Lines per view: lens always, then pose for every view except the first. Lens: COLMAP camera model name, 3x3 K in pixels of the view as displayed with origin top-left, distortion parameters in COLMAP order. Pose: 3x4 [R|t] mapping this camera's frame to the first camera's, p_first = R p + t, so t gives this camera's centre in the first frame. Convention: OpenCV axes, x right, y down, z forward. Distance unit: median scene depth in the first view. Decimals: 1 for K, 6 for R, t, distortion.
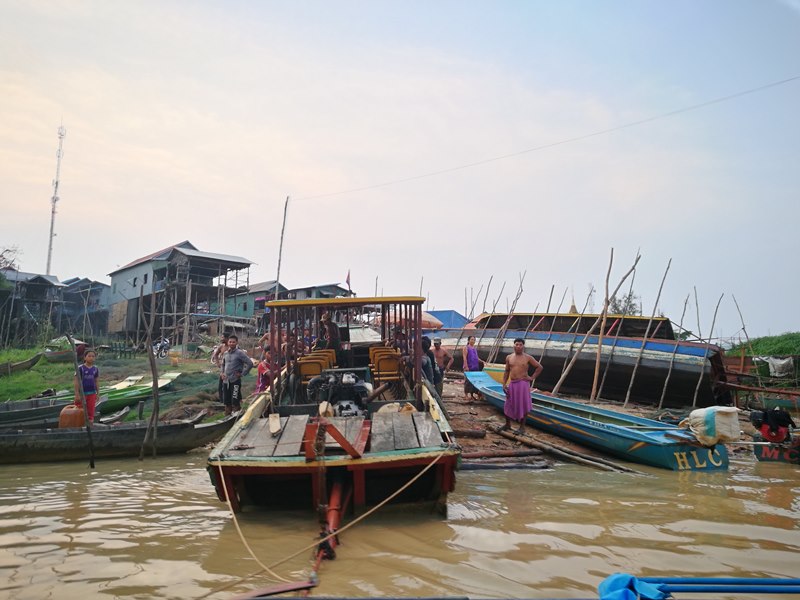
lens RADIAL K [[617.5, 0, 396.5], [0, 617.5, 298.0], [0, 0, 1]] dist [-0.002193, -0.006047]
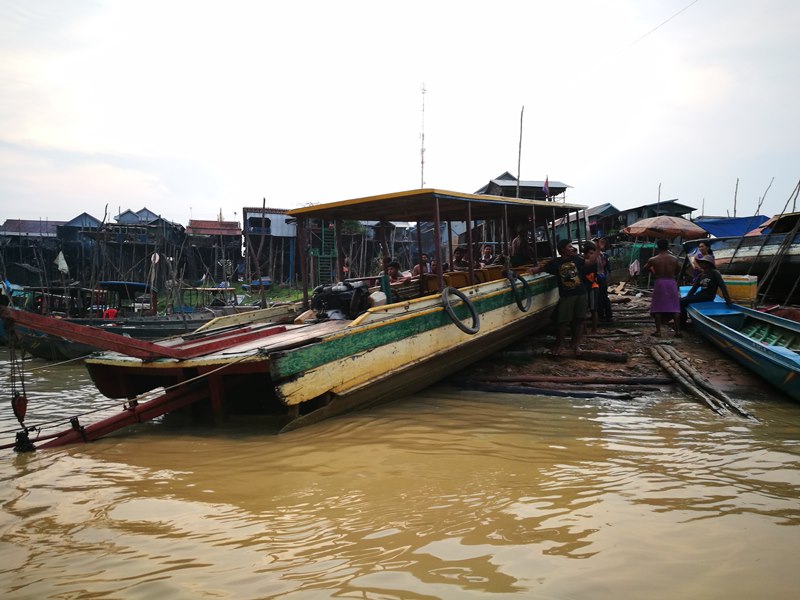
lens RADIAL K [[617.5, 0, 403.5], [0, 617.5, 304.5], [0, 0, 1]] dist [-0.002193, -0.006047]
pose [[0.852248, -0.013894, -0.522954, 0.160871], [0.078752, 0.991663, 0.101994, 0.023154], [0.517177, -0.128108, 0.846237, 0.086551]]
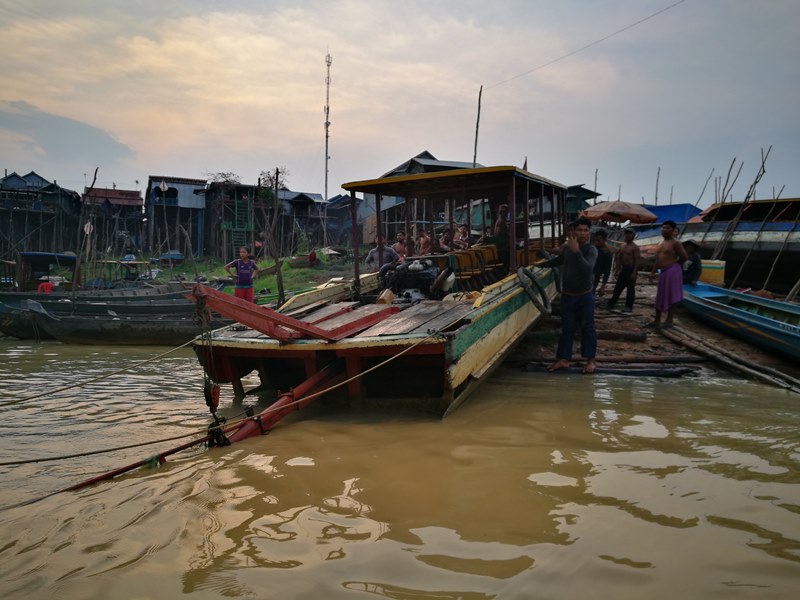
lens RADIAL K [[617.5, 0, 401.7], [0, 617.5, 307.7], [0, 0, 1]] dist [-0.002193, -0.006047]
pose [[0.921808, 0.015064, -0.387354, 0.082986], [0.048213, 0.987031, 0.153119, 0.017499], [0.384637, -0.159822, 0.909127, 0.053834]]
